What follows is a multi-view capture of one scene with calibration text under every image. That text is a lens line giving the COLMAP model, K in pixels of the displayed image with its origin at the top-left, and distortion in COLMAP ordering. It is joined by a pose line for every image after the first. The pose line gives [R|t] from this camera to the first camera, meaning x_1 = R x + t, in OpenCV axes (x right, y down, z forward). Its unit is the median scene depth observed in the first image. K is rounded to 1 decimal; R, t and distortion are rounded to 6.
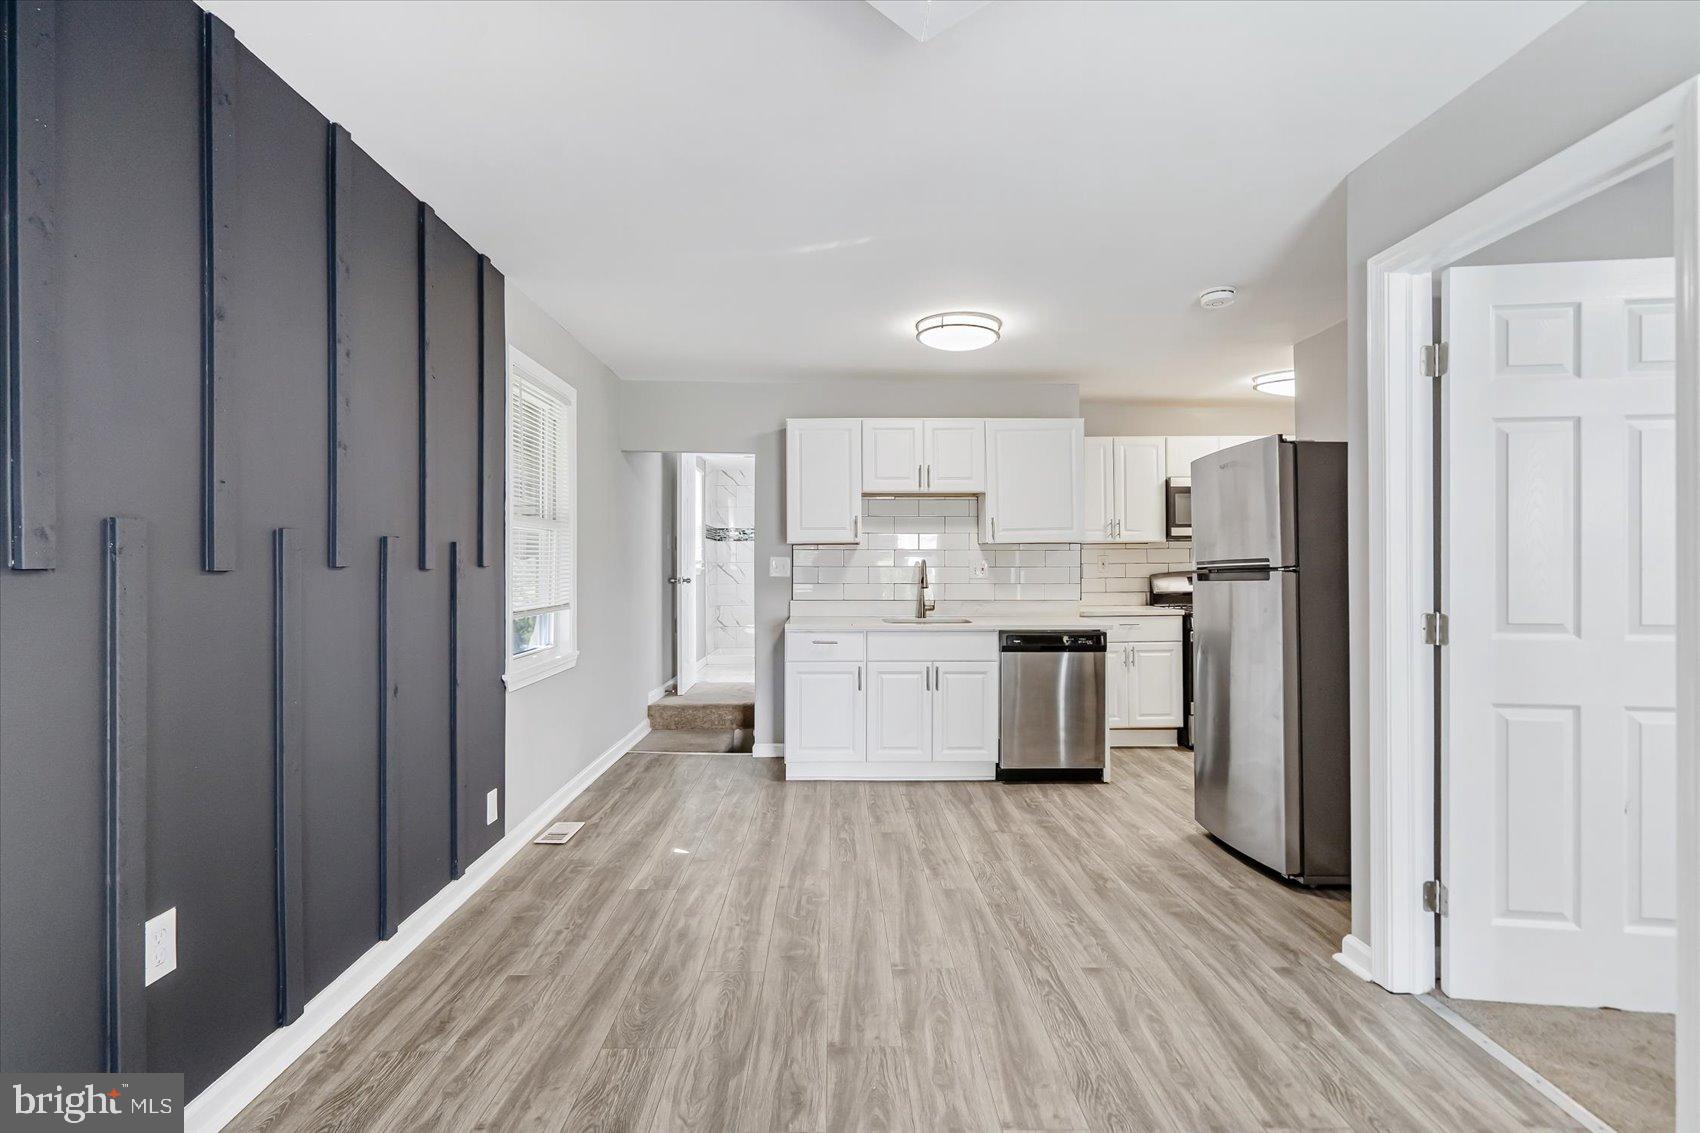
lens RADIAL K [[791.6, 0, 836.5], [0, 791.6, 556.7], [0, 0, 1]] dist [-0.000088, 0.000383]
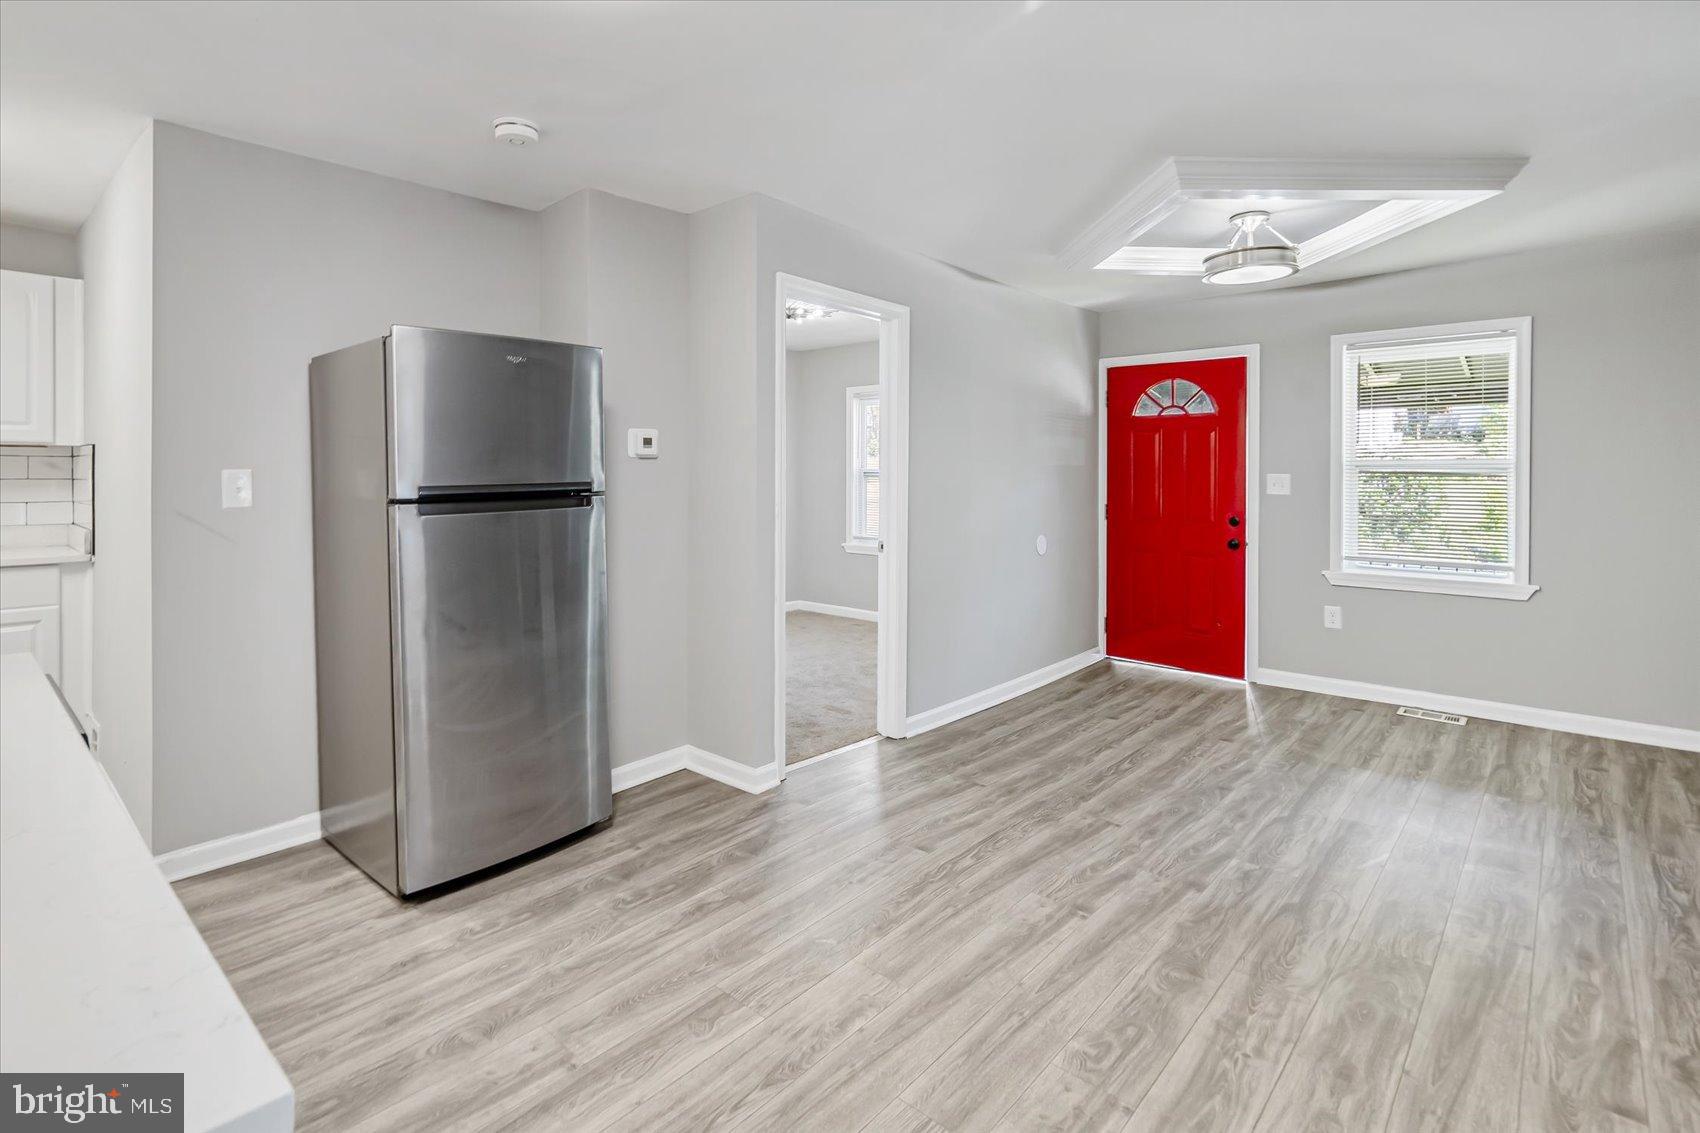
lens RADIAL K [[821.4, 0, 829.0], [0, 821.4, 473.2], [0, 0, 1]] dist [-0.000737, 0.000695]
pose [[-0.736253, -0.000034, 0.676706, -0.226509], [-0.012085, 0.999841, -0.013099, 0.000423], [-0.676598, -0.017822, -0.736137, 1.194856]]
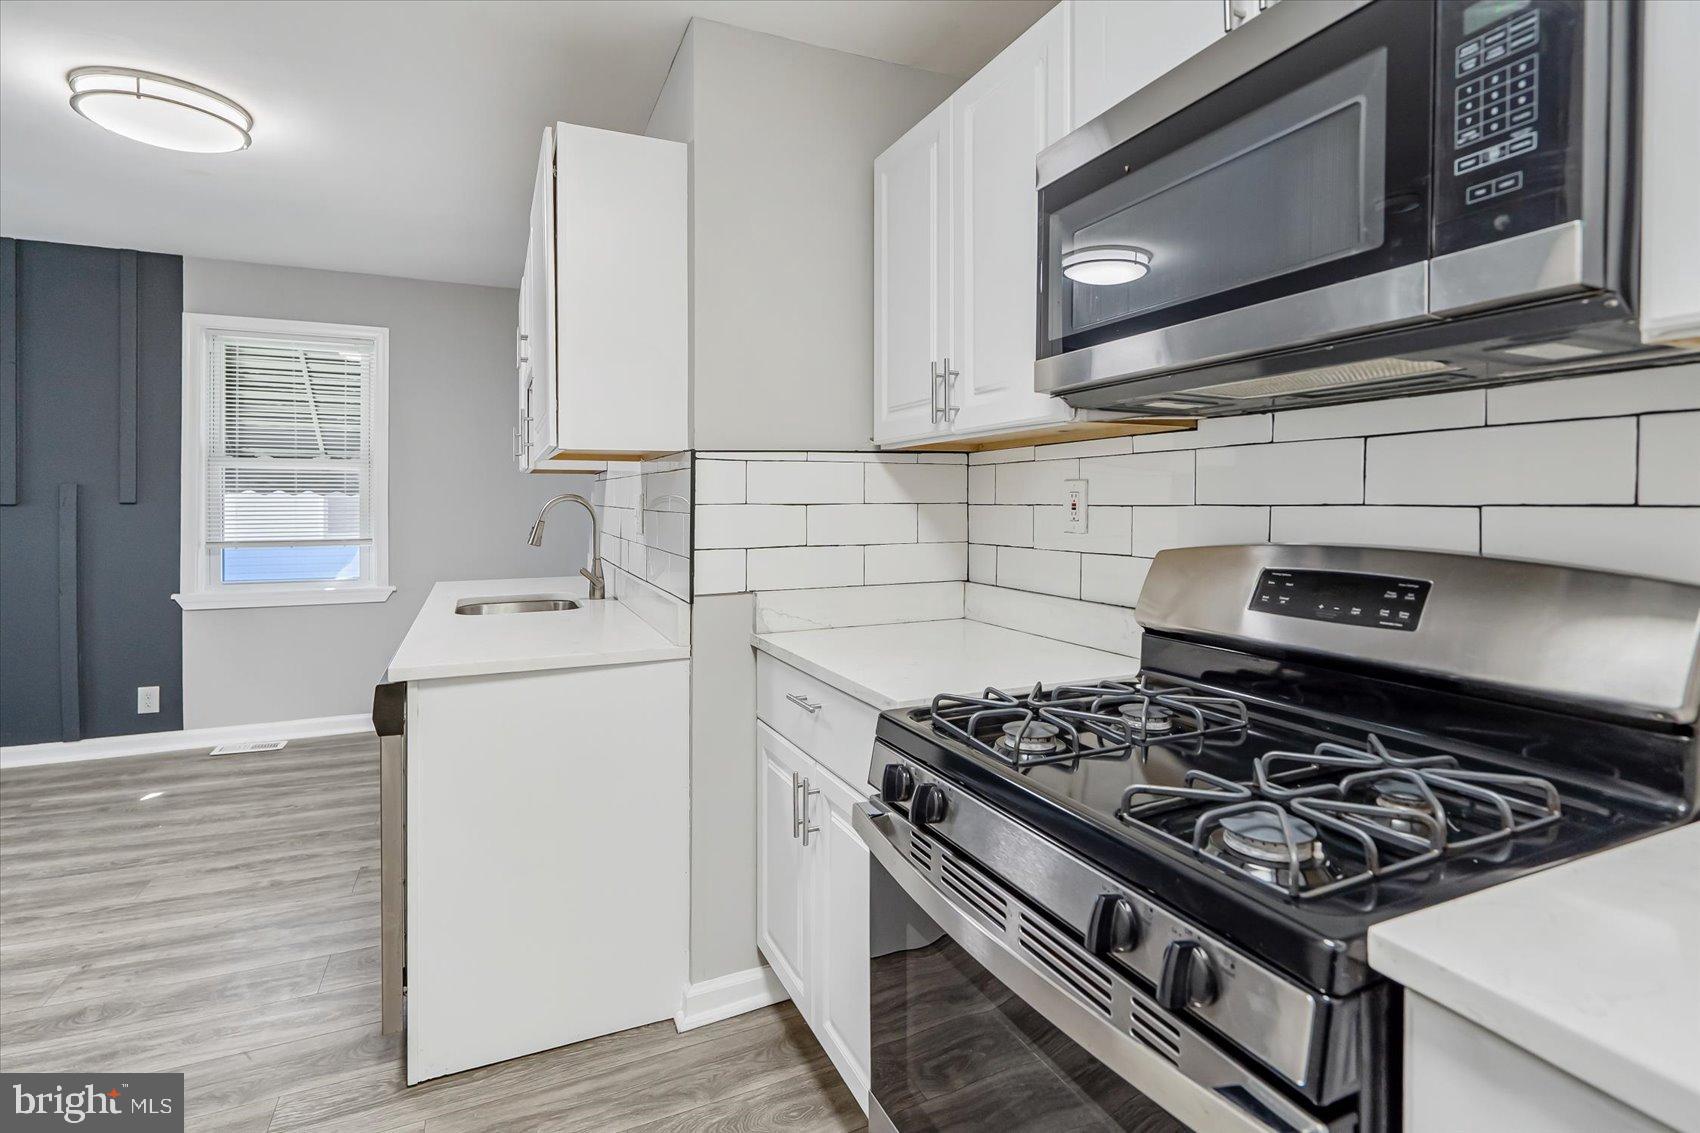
lens RADIAL K [[800.0, 0, 828.3], [0, 800.0, 503.9], [0, 0, 1]] dist [-0.000568, -0.000084]
pose [[0.388672, 0.007645, -0.921345, 0.896639], [0.006485, 0.999918, 0.011032, 0.005812], [0.921353, -0.010263, 0.388590, 1.207778]]
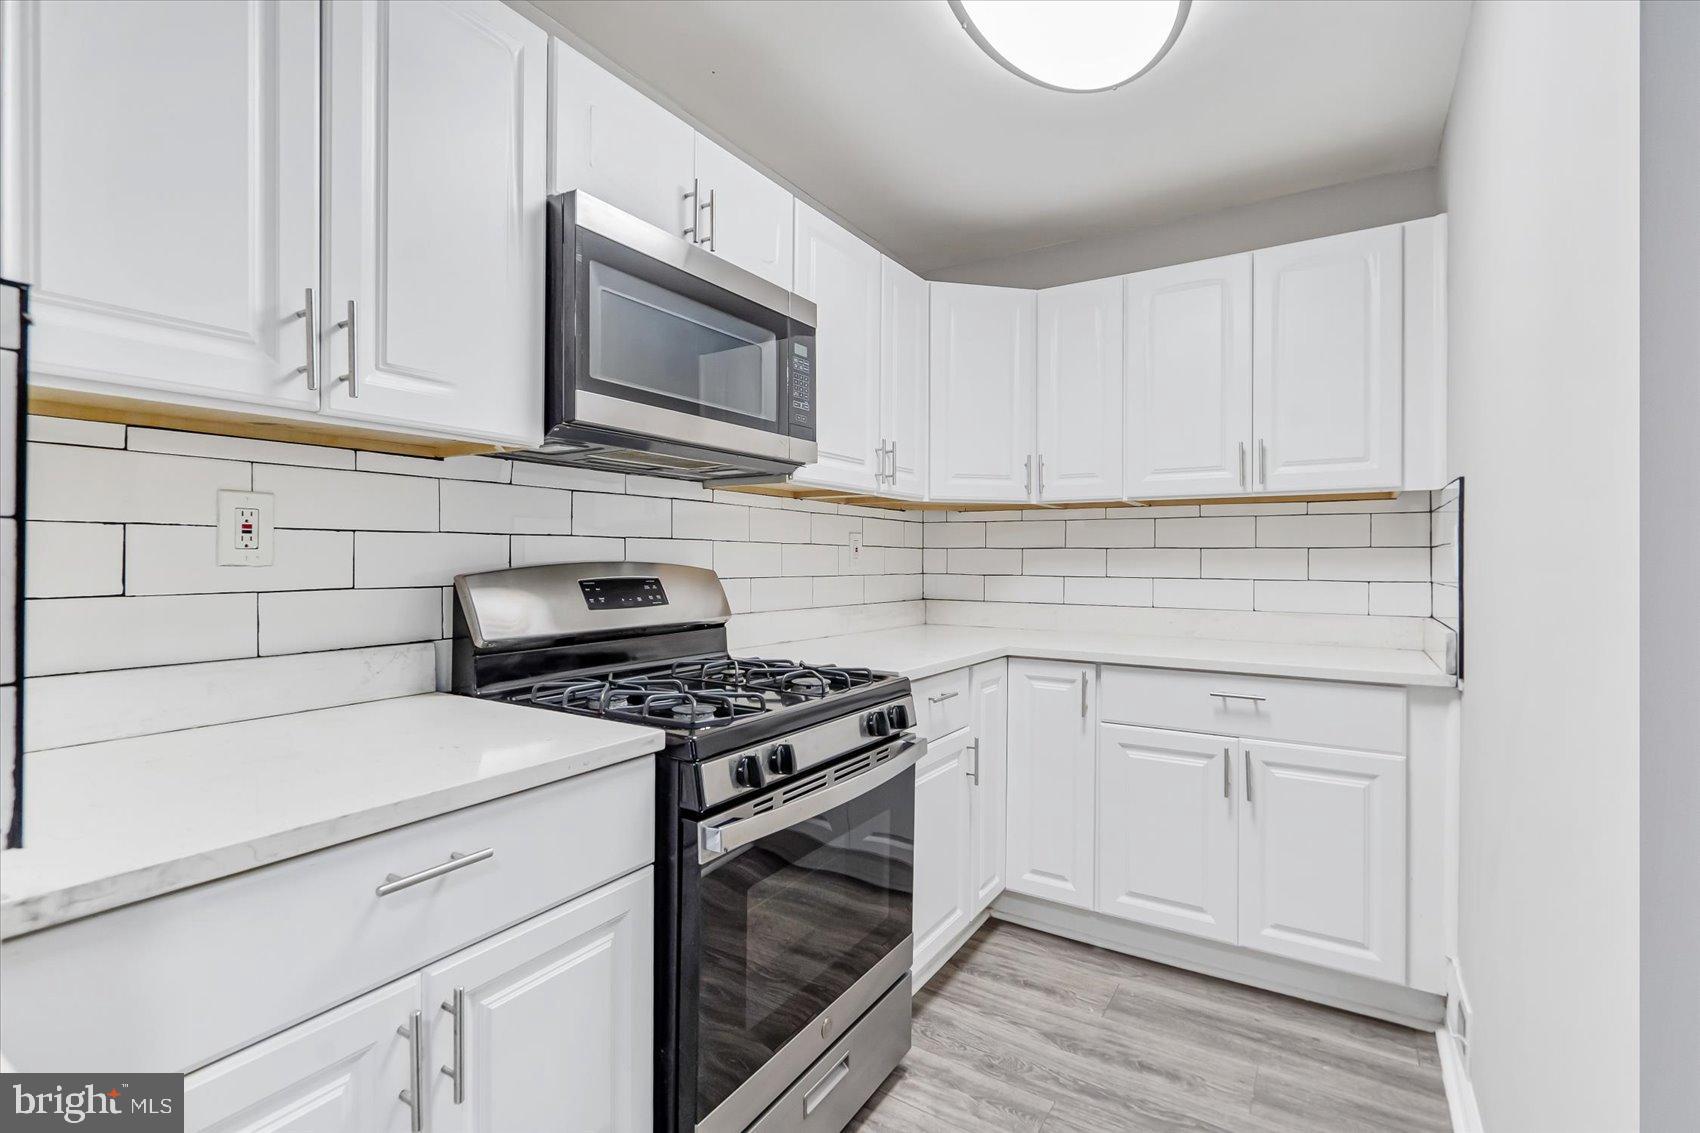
lens RADIAL K [[786.4, 0, 839.5], [0, 786.4, 564.2], [0, 0, 1]] dist [-0.001936, 0.000047]
pose [[0.545351, 0.001400, 0.838207, 0.372663], [-0.016989, 0.999812, 0.009384, 0.021209], [-0.838036, -0.019358, 0.545272, 1.133524]]
